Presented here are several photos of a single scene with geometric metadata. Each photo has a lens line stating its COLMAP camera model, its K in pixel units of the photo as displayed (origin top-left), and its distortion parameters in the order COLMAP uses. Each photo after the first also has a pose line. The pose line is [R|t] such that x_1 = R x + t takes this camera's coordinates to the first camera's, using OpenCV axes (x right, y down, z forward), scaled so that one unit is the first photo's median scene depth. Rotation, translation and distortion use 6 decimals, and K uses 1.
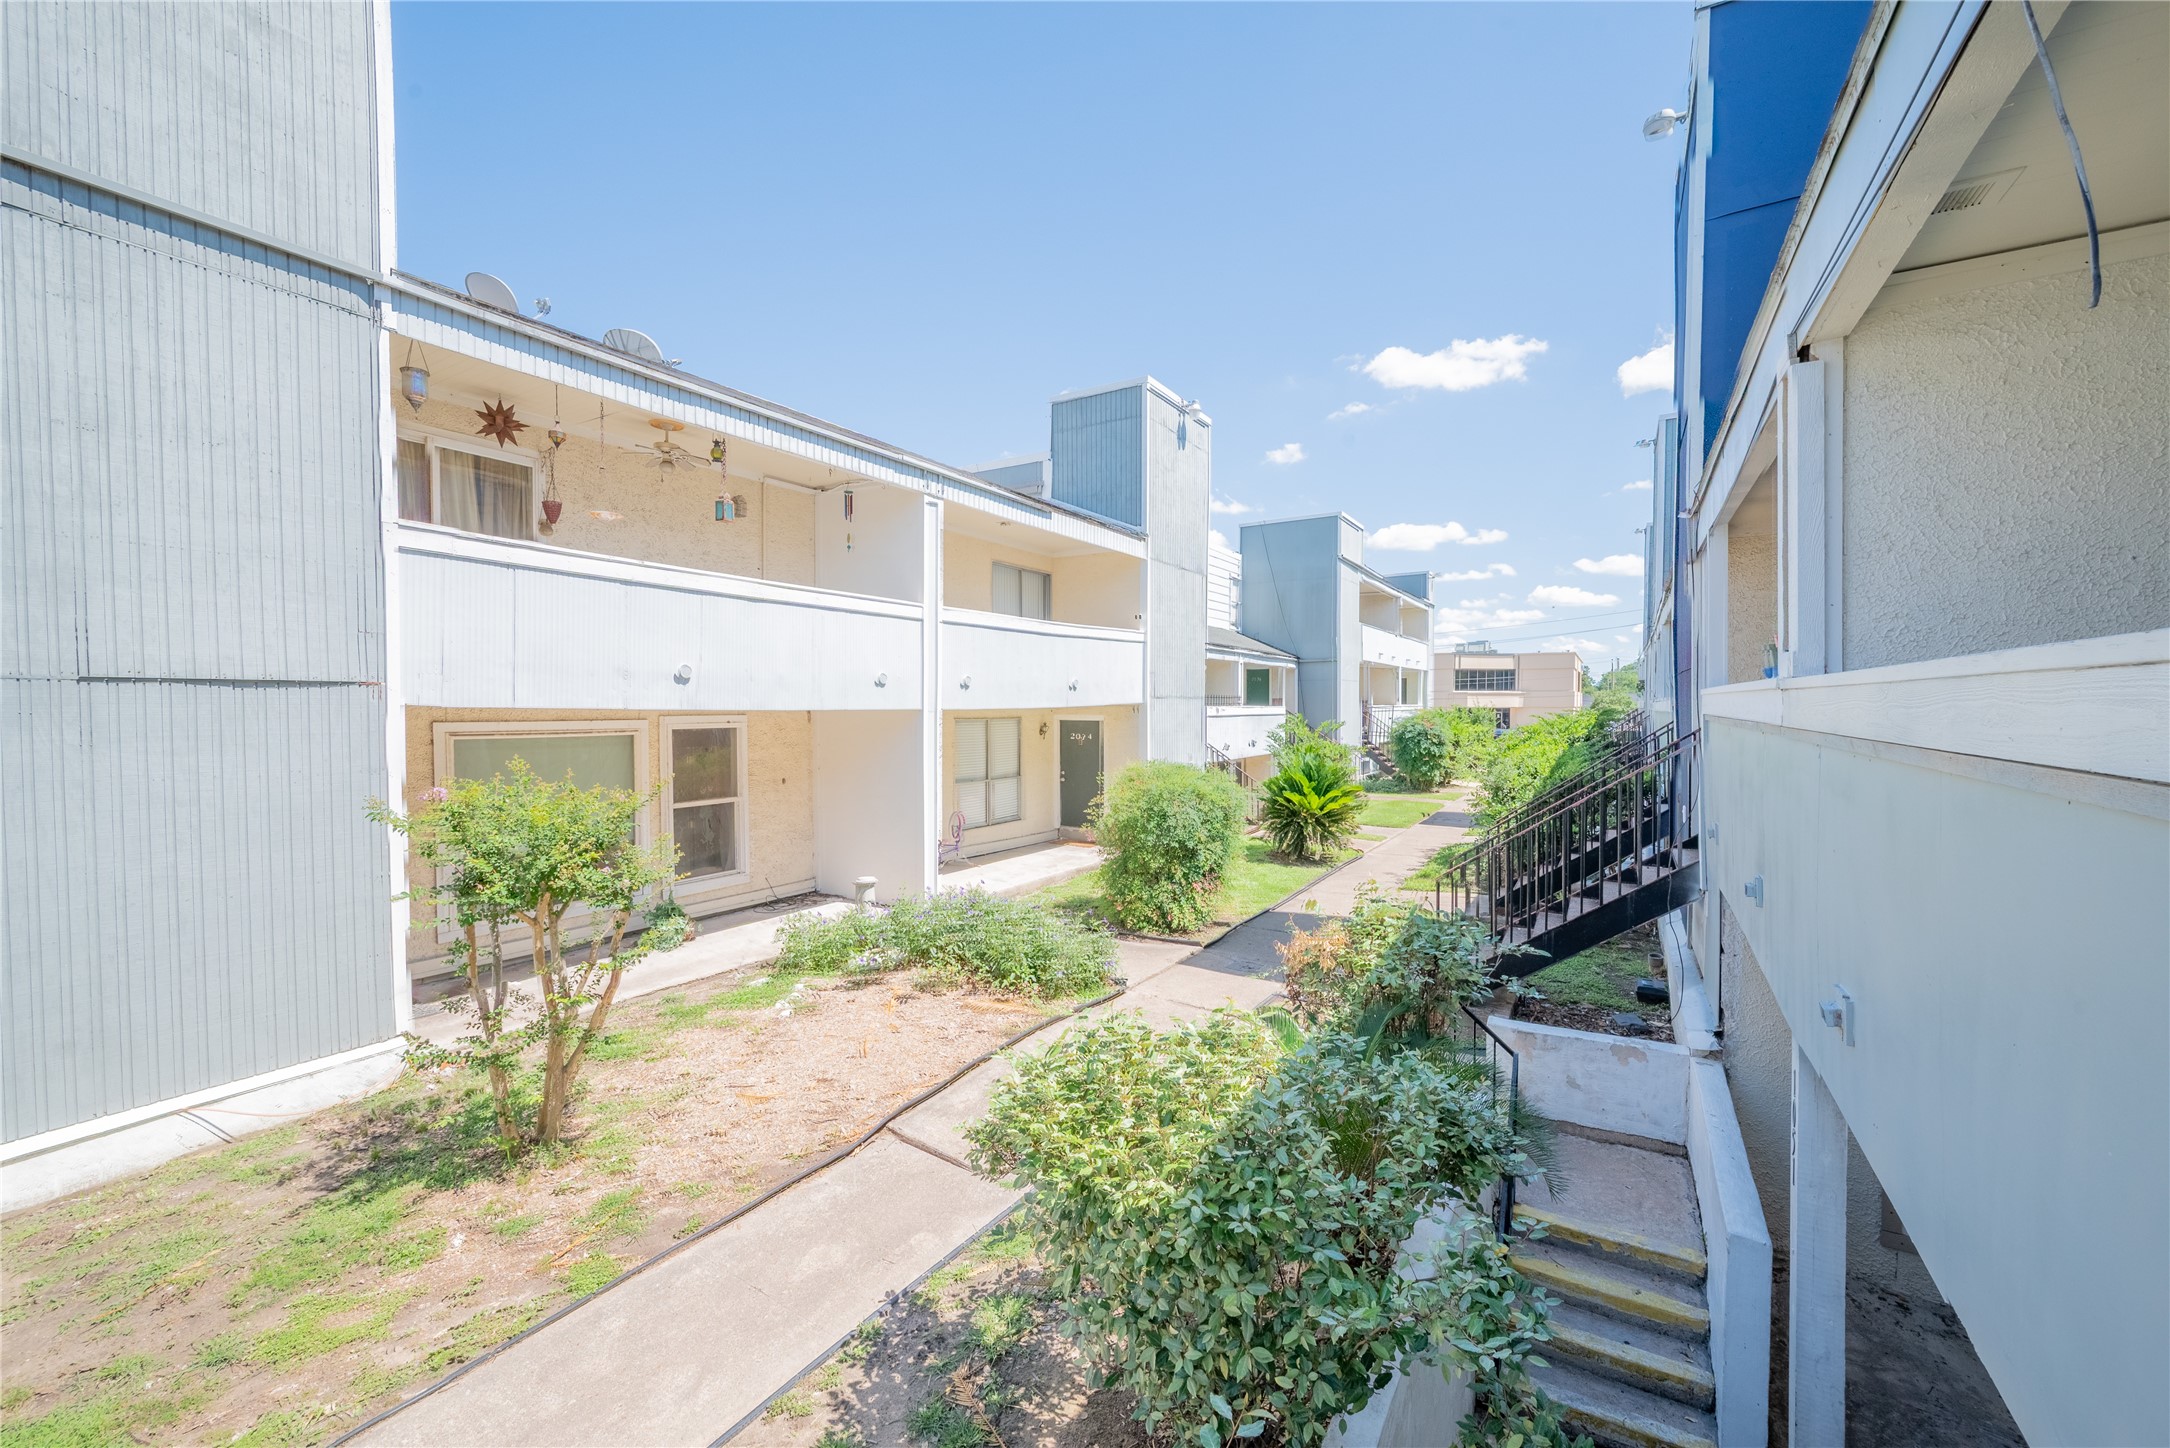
lens RADIAL K [[861.1, 0, 1099.6], [0, 861.1, 726.5], [0, 0, 1]] dist [0.002776, -0.000413]
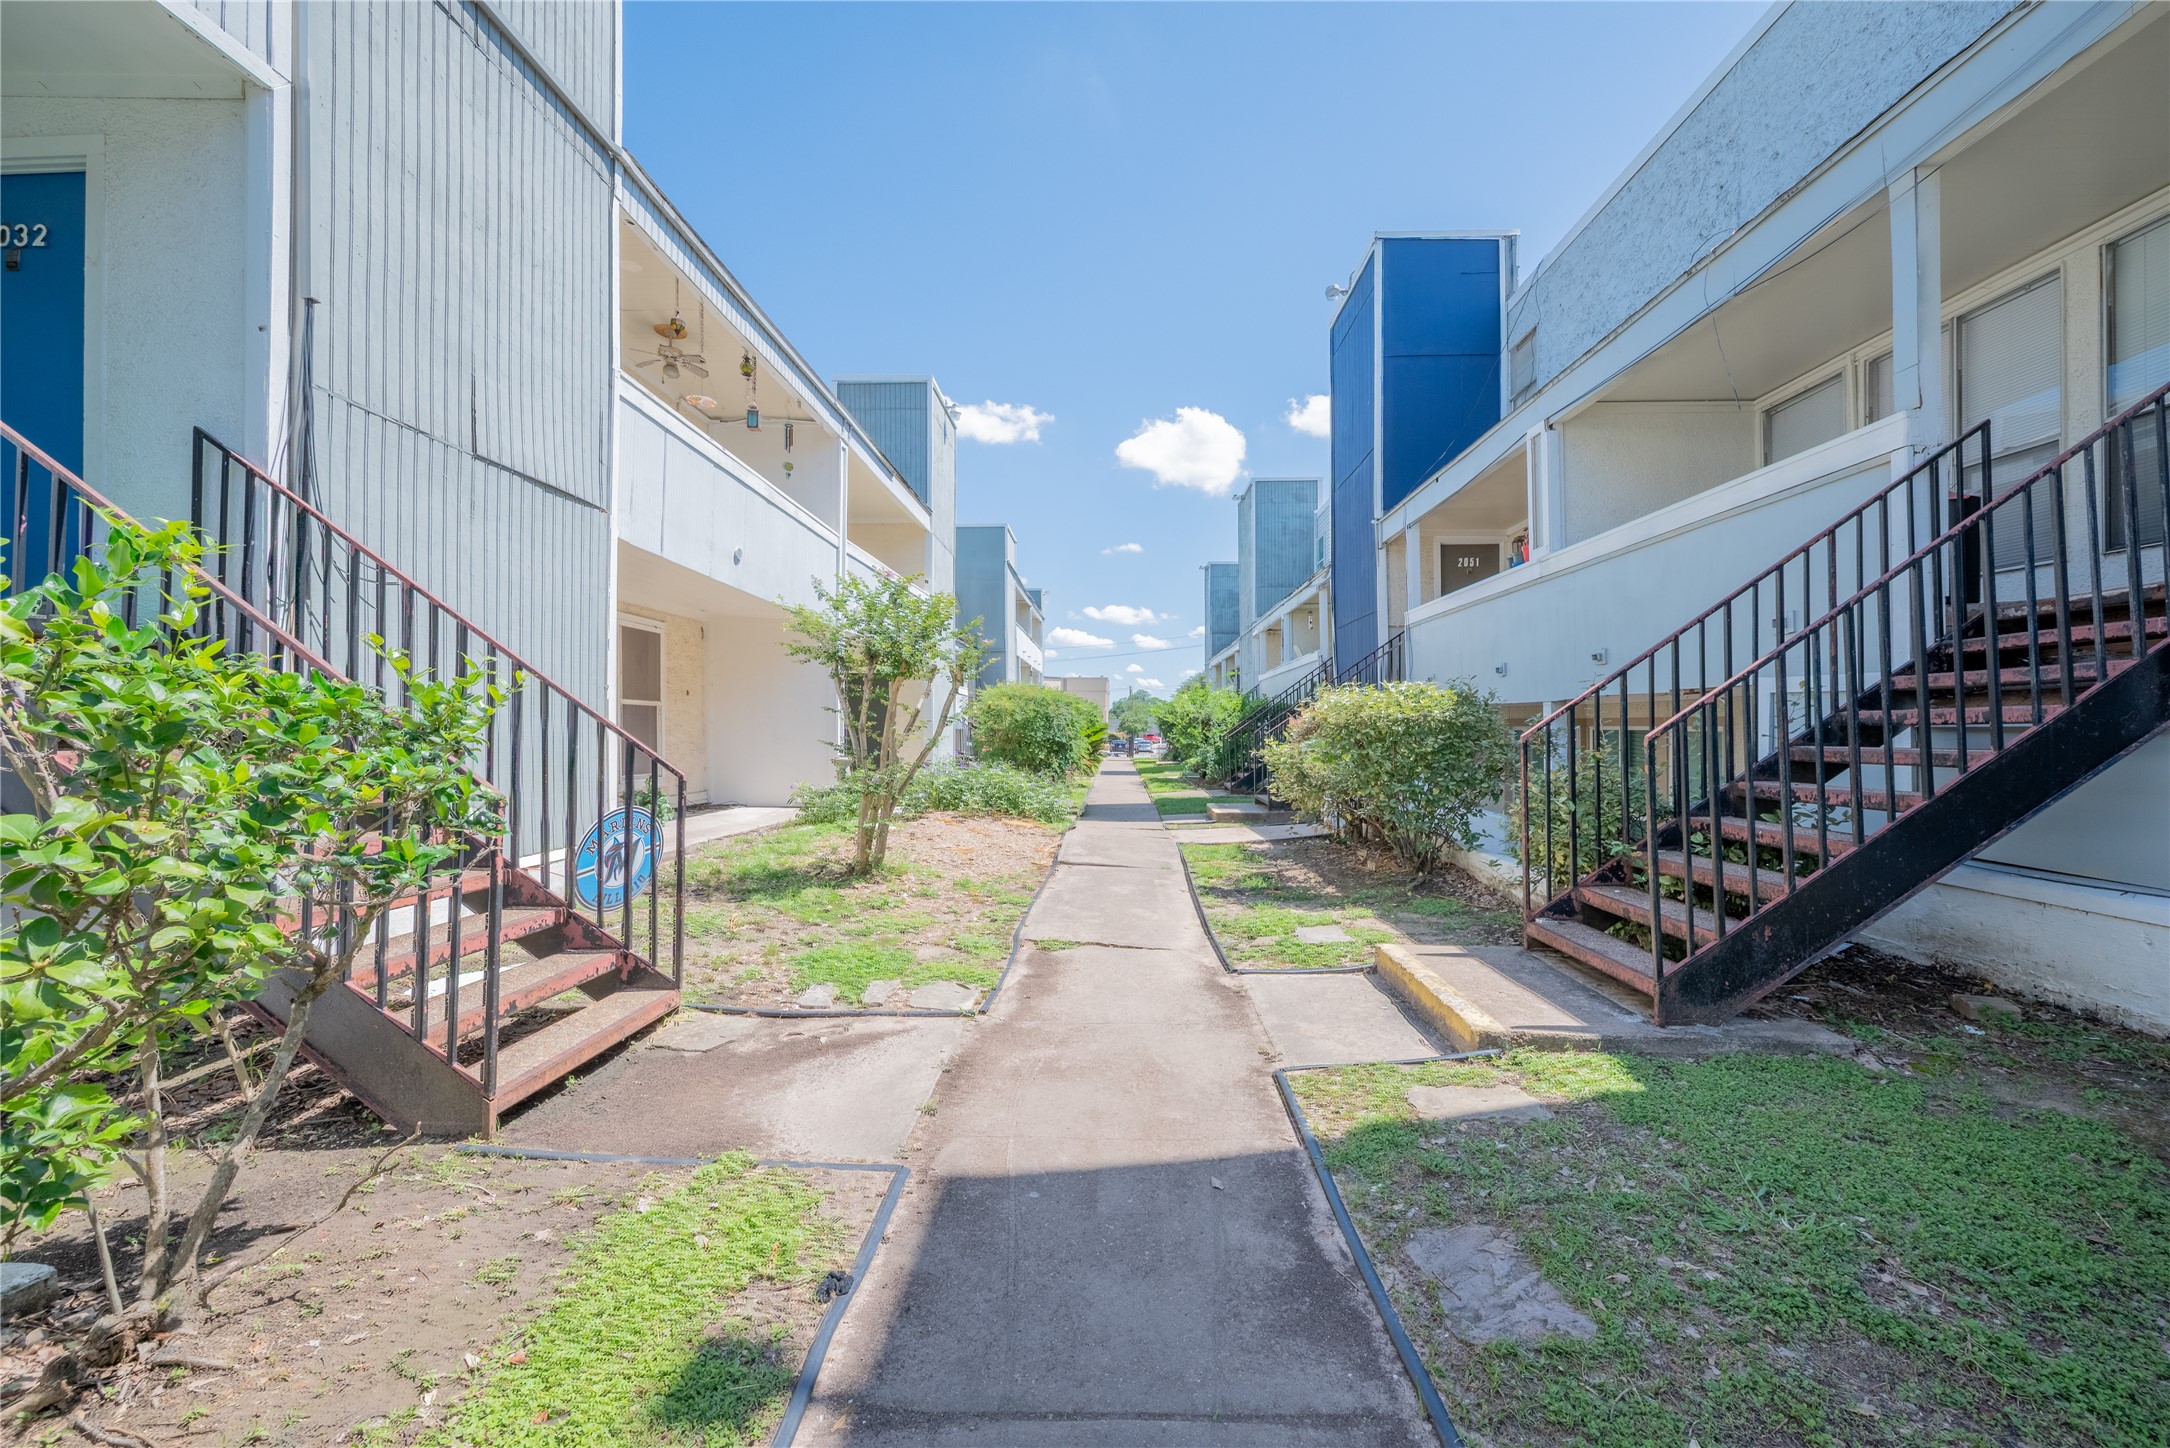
lens RADIAL K [[861.1, 0, 1098.4], [0, 861.1, 715.9], [0, 0, 1]] dist [0.002776, -0.000413]
pose [[0.865883, 0.010132, 0.500144, -0.393684], [0.012876, 0.999012, -0.042529, 0.123377], [-0.500081, 0.043265, 0.864897, -0.114073]]
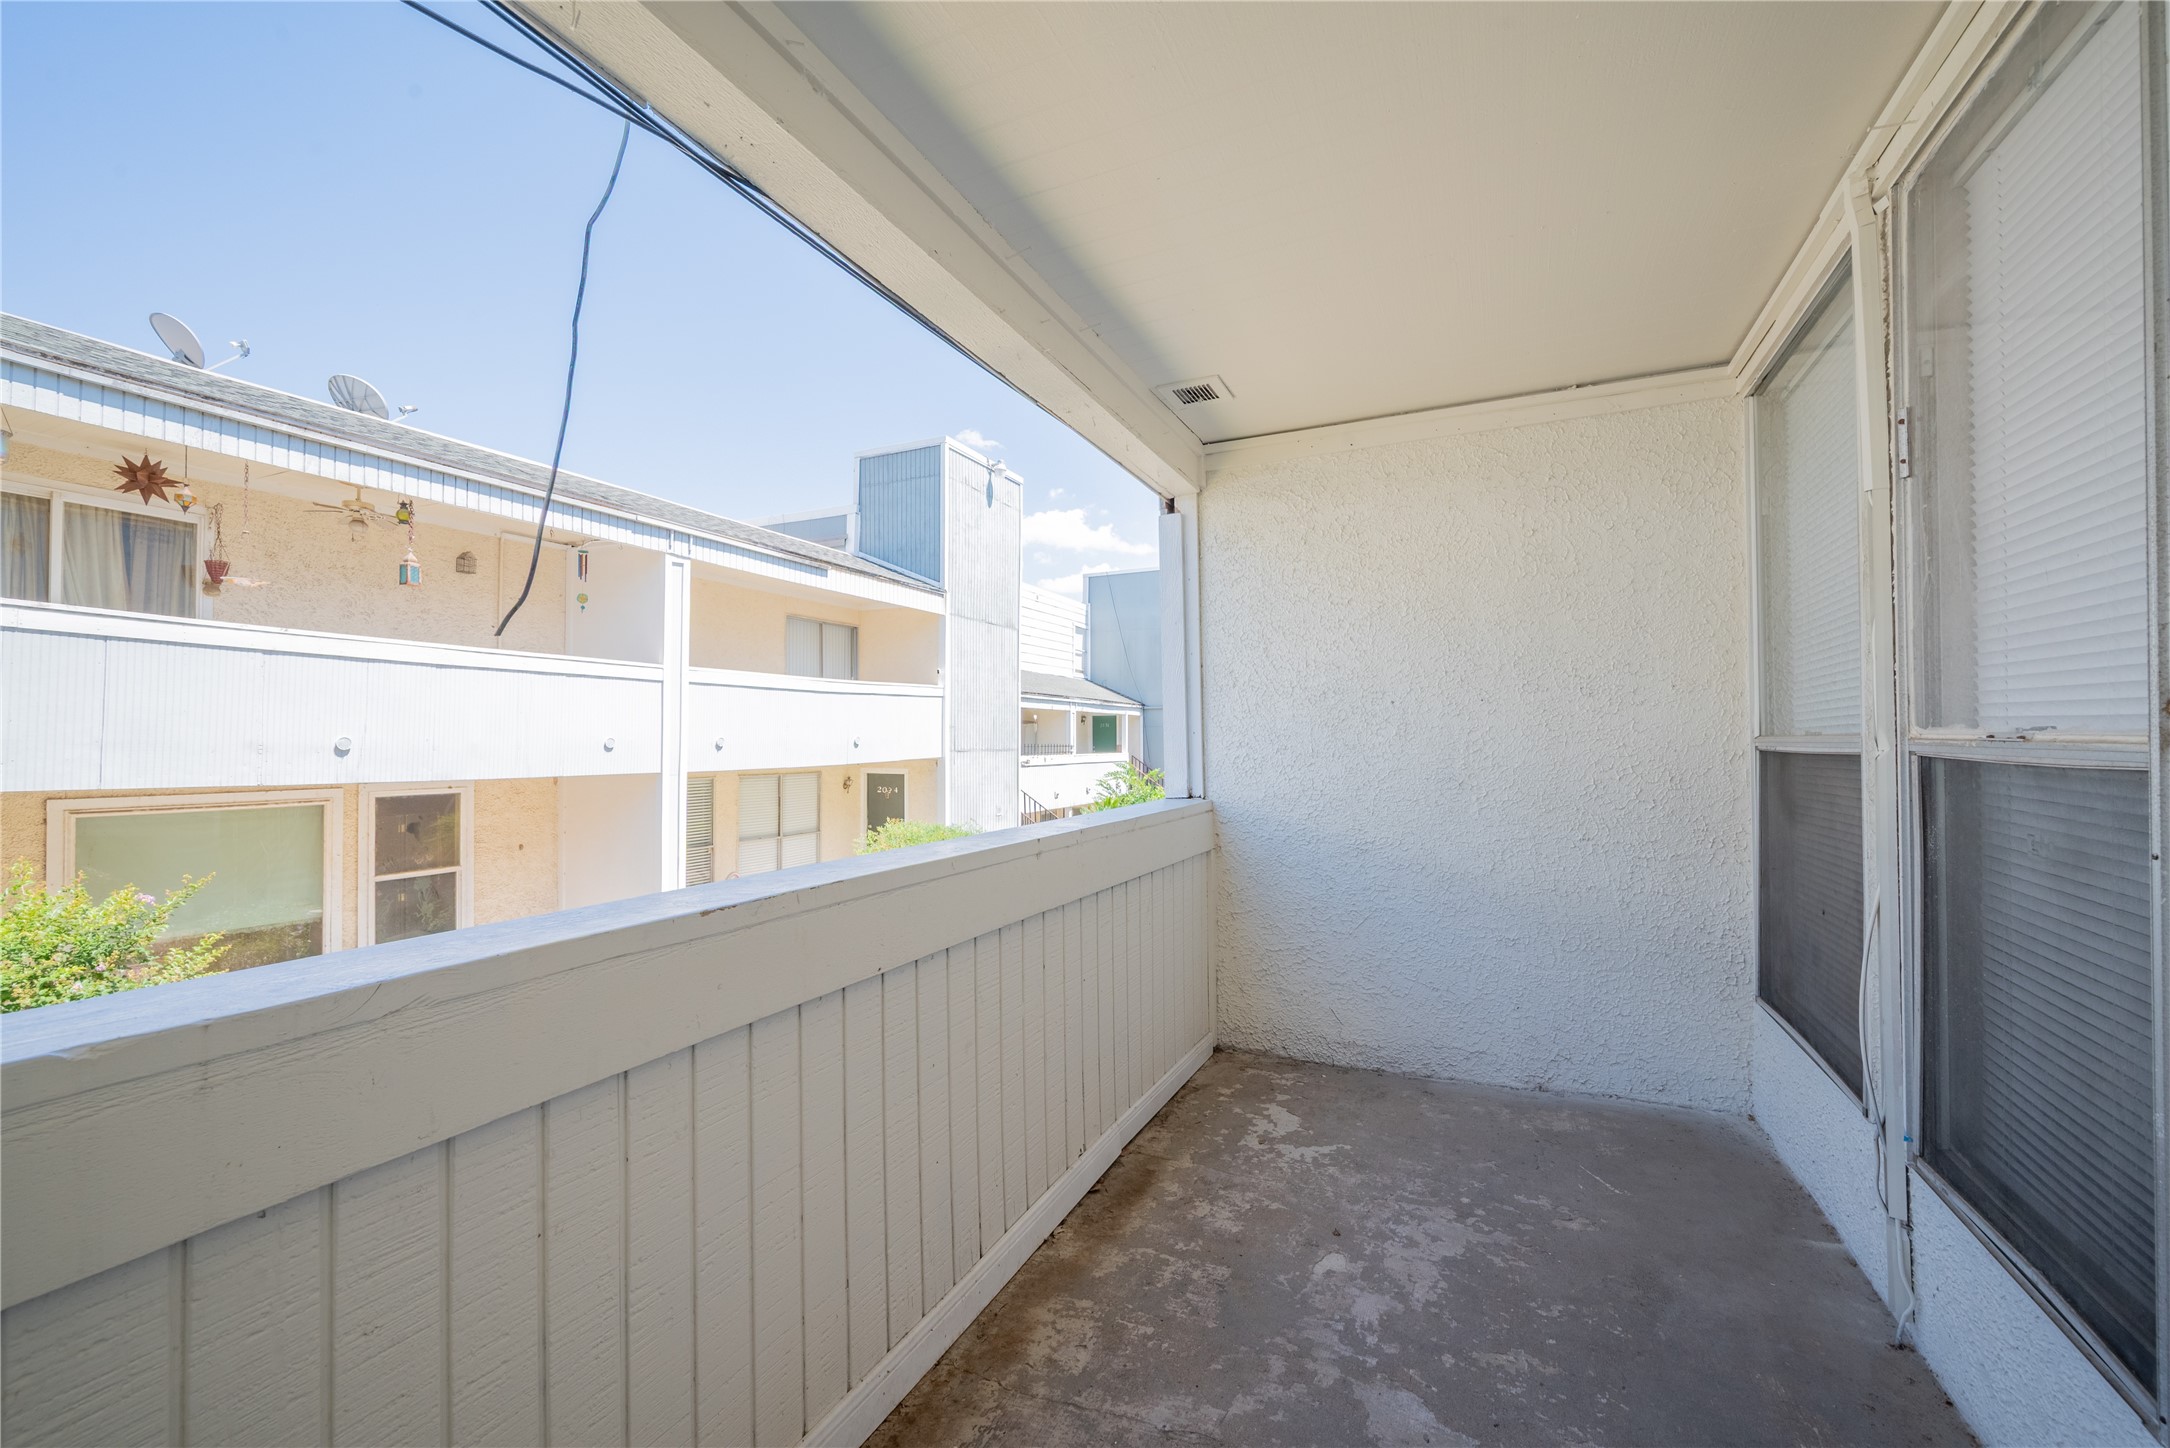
lens RADIAL K [[861.1, 0, 1090.5], [0, 861.1, 727.0], [0, 0, 1]] dist [0.002776, -0.000413]
pose [[0.994803, 0.001512, 0.101812, 0.144189], [0.002740, 0.999130, -0.041613, -0.024597], [-0.101786, 0.041676, 0.993933, -0.017805]]
